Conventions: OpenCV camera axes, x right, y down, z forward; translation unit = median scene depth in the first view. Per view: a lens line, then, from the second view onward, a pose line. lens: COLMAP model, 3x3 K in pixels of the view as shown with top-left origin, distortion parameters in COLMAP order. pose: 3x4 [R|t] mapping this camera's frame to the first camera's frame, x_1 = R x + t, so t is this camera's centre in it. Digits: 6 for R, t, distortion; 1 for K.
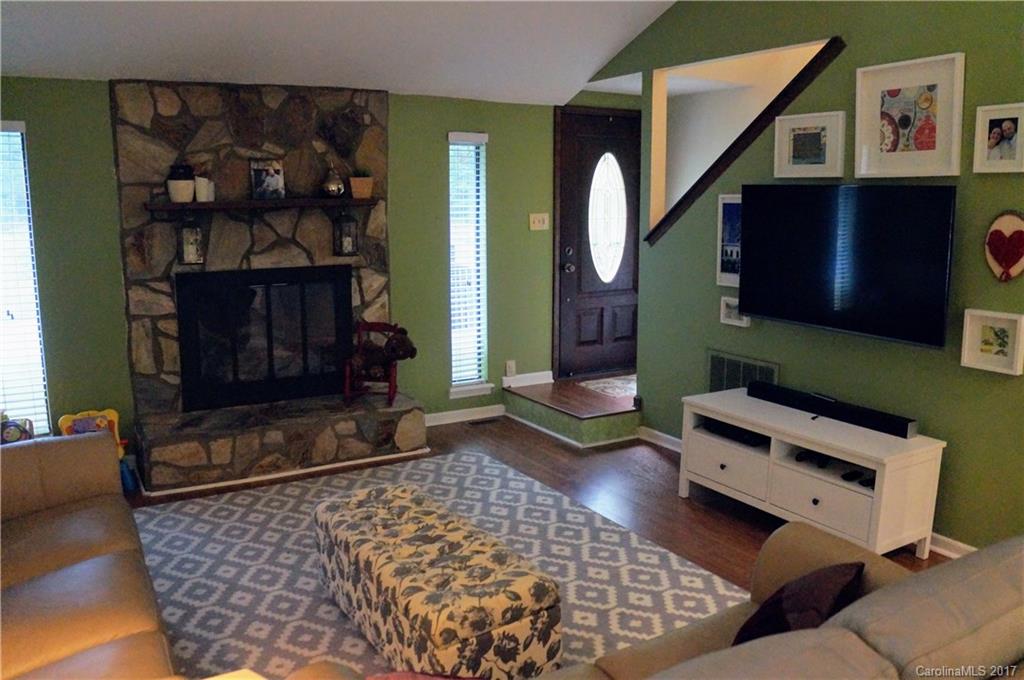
lens RADIAL K [[814.6, 0, 515.0], [0, 814.6, 342.0], [0, 0, 1]] dist [-0.155510, 0.086220]
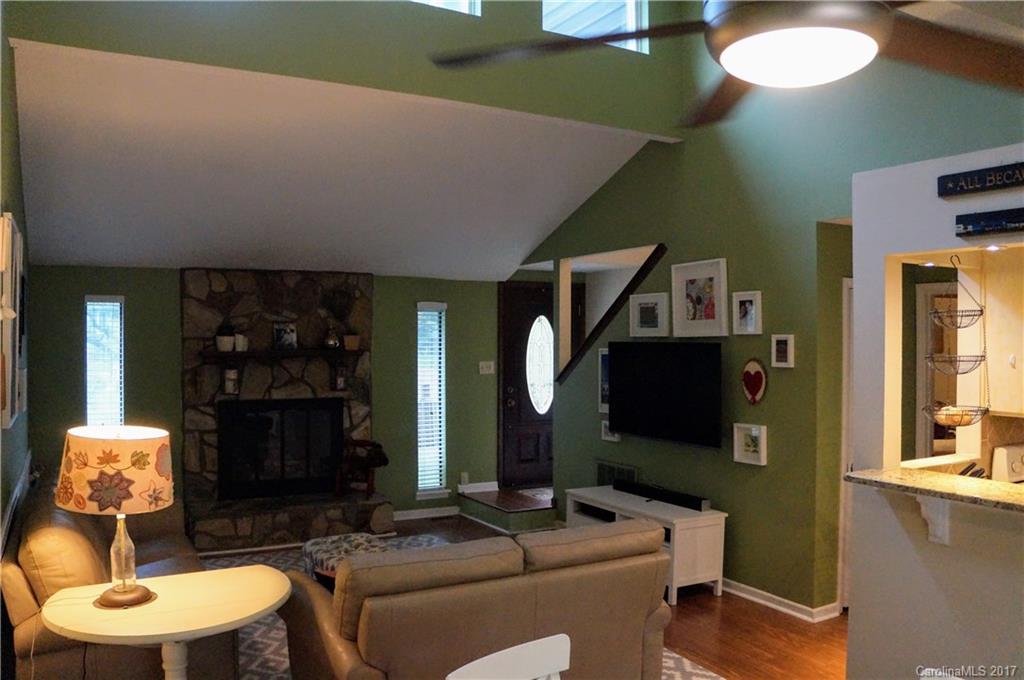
lens RADIAL K [[814.6, 0, 503.7], [0, 814.6, 354.4], [0, 0, 1]] dist [-0.155510, 0.086220]
pose [[0.999428, 0.002589, -0.033730, 0.133855], [-0.007957, 0.987083, -0.160013, 0.057563], [0.032880, 0.160190, 0.986538, -0.416953]]
